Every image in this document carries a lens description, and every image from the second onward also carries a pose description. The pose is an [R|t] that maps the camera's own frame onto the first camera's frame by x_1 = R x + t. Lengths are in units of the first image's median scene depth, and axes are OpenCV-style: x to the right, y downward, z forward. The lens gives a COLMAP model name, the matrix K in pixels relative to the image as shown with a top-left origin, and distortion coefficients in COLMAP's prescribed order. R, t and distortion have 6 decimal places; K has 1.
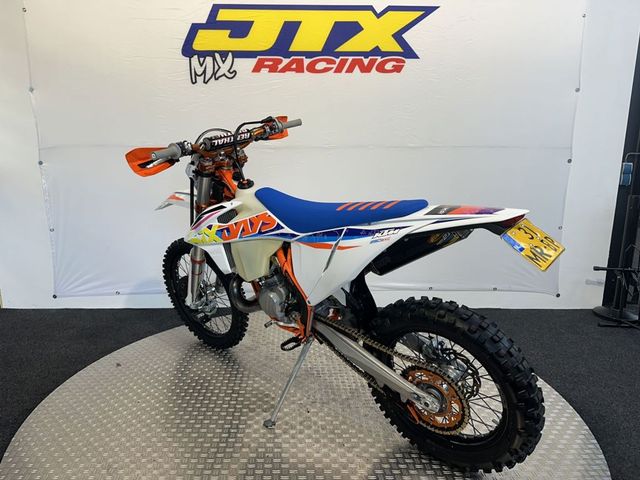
lens RADIAL K [[458.9, 0, 319.8], [0, 458.9, 240.1], [0, 0, 1]] dist [0.015814, -0.030473]
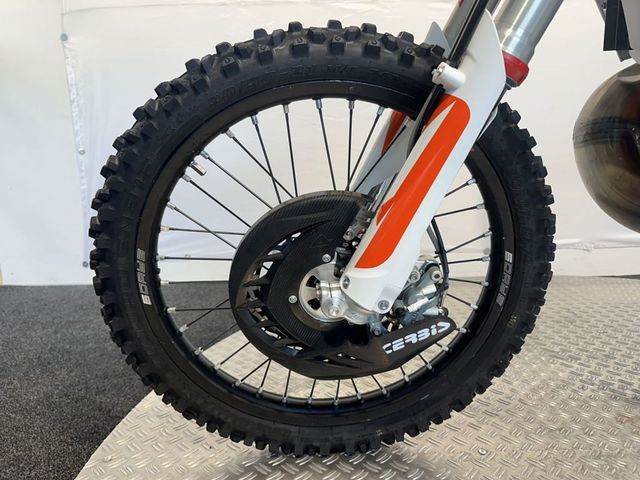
lens RADIAL K [[458.9, 0, 318.9], [0, 458.9, 240.7], [0, 0, 1]] dist [0.015814, -0.030473]
pose [[0.999529, -0.022127, -0.021264, -0.271301], [0.021339, 0.999102, -0.036597, 0.128785], [0.022055, 0.036126, 0.999104, 0.423048]]
